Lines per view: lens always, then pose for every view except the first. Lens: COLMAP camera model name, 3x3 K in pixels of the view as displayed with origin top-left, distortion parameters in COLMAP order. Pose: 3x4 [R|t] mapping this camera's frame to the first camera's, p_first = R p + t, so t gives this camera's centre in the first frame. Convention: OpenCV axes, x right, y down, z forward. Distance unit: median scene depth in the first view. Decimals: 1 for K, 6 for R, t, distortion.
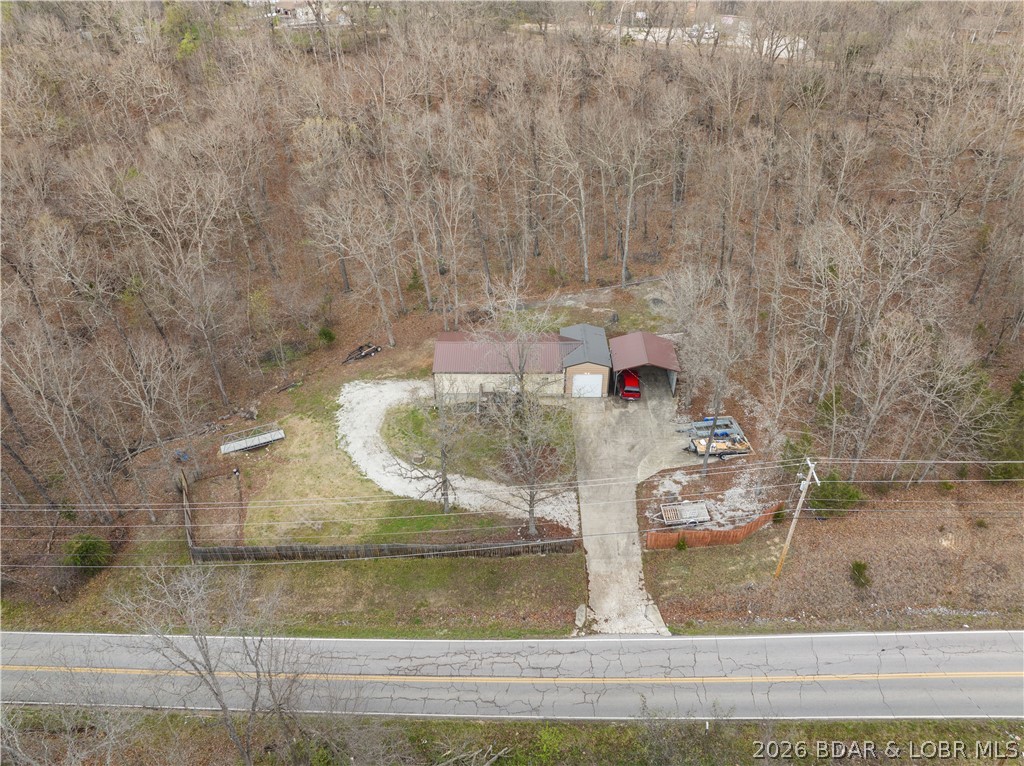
lens RADIAL K [[721.3, 0, 513.8], [0, 721.3, 382.7], [0, 0, 1]] dist [-0.031910, -0.009091]
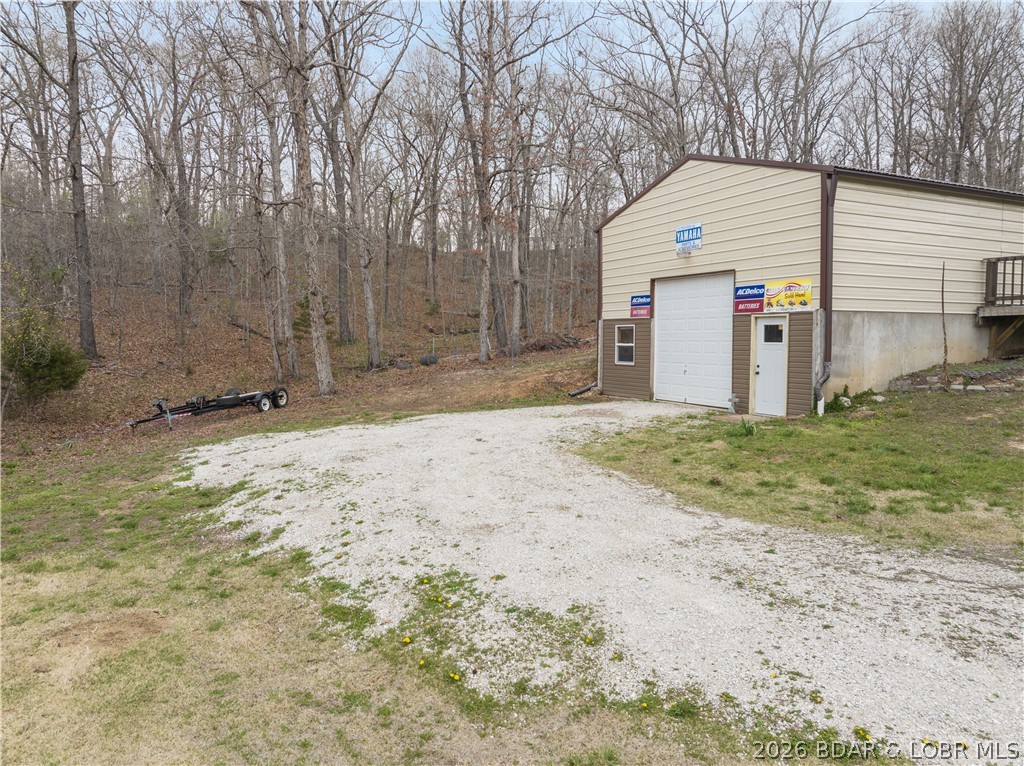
lens RADIAL K [[721.3, 0, 515.4], [0, 721.3, 378.3], [0, 0, 1]] dist [-0.031910, -0.009091]
pose [[0.898424, -0.016919, 0.438804, -0.266872], [0.231836, 0.866924, -0.441243, 0.093524], [-0.372944, 0.498153, 0.782787, 0.916836]]
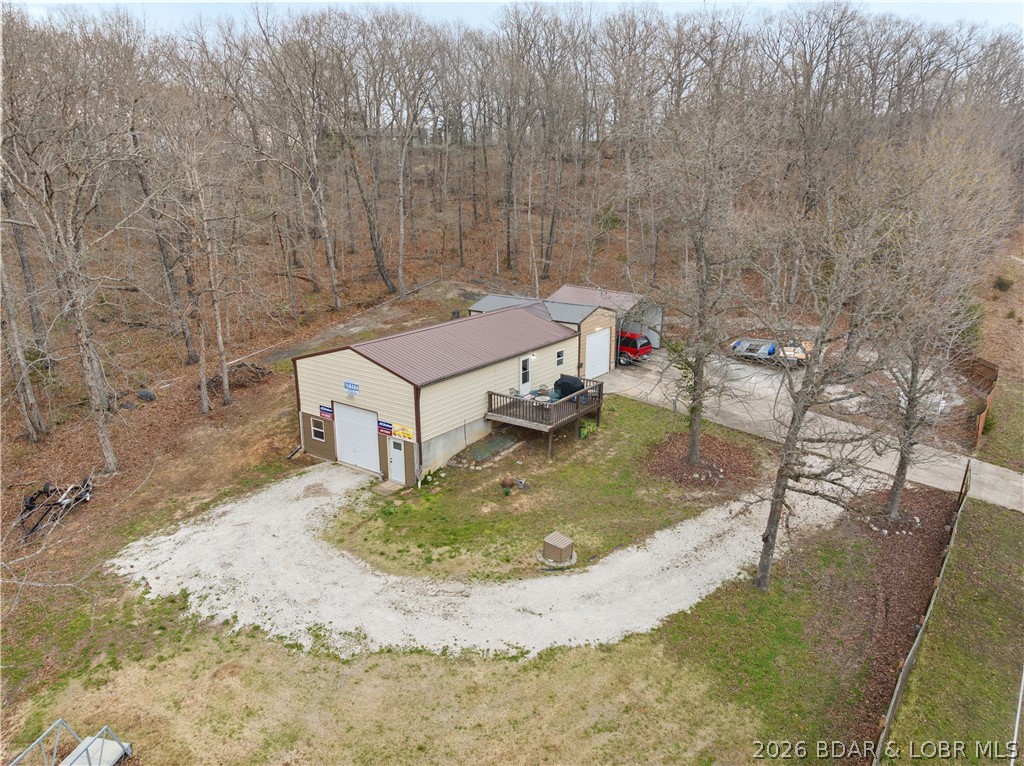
lens RADIAL K [[721.3, 0, 514.3], [0, 721.3, 385.2], [0, 0, 1]] dist [-0.031910, -0.009091]
pose [[0.571480, -0.217133, 0.791368, -0.412374], [0.441960, 0.893988, -0.073868, 0.040068], [-0.691434, 0.391968, 0.606861, 0.709578]]
